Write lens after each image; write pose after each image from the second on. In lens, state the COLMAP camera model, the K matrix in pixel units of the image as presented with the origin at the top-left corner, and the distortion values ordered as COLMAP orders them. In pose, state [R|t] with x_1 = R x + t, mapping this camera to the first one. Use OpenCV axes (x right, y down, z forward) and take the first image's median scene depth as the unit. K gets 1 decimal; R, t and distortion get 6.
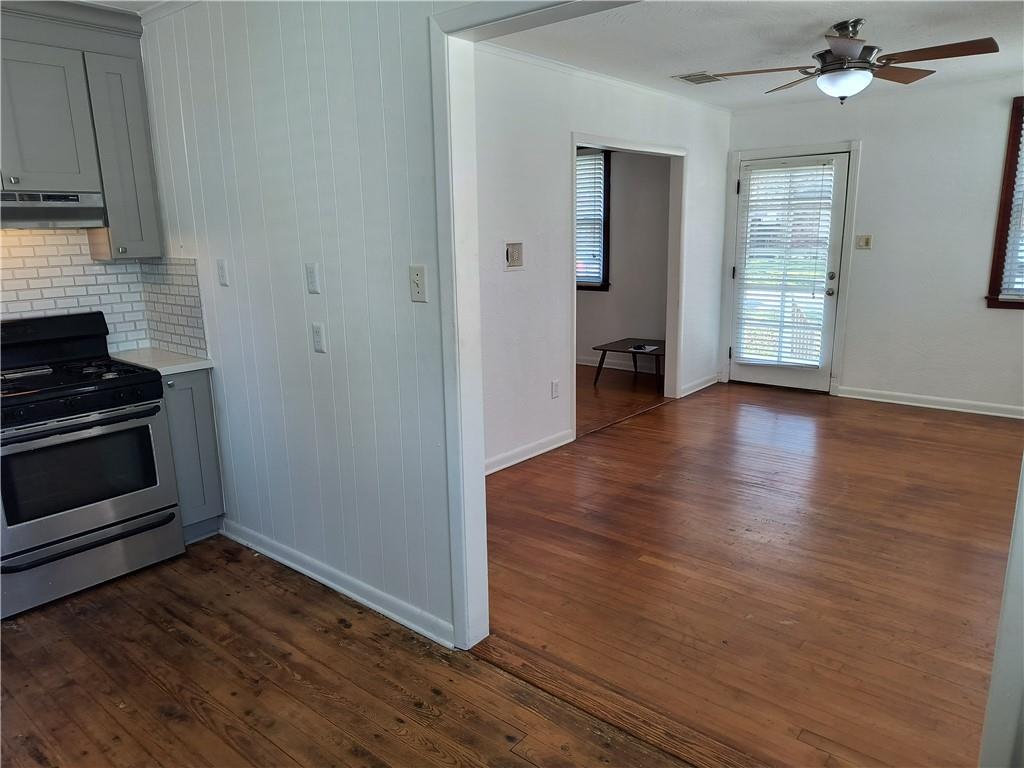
lens RADIAL K [[698.9, 0, 512.6], [0, 698.9, 387.8], [0, 0, 1]] dist [0.043589, -0.050133]
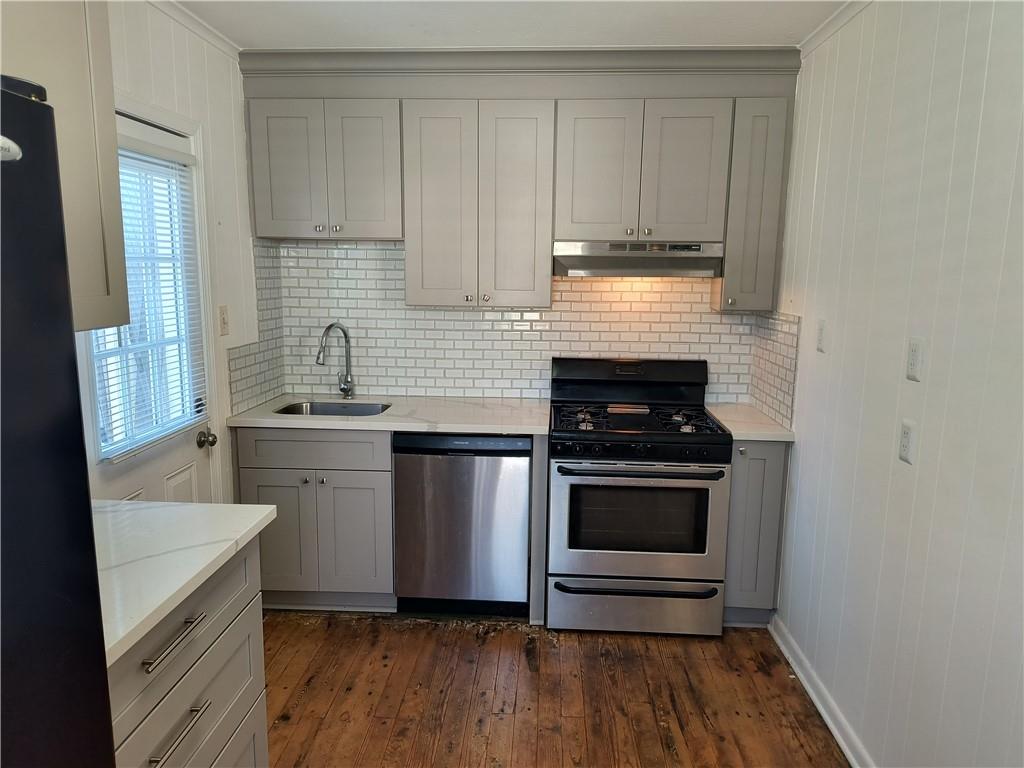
lens RADIAL K [[698.9, 0, 518.3], [0, 698.9, 389.4], [0, 0, 1]] dist [0.043589, -0.050133]
pose [[0.605331, 0.161488, -0.779420, 0.019677], [-0.202610, 0.978210, 0.045320, -0.042482], [0.769755, 0.130485, 0.624860, 0.134617]]
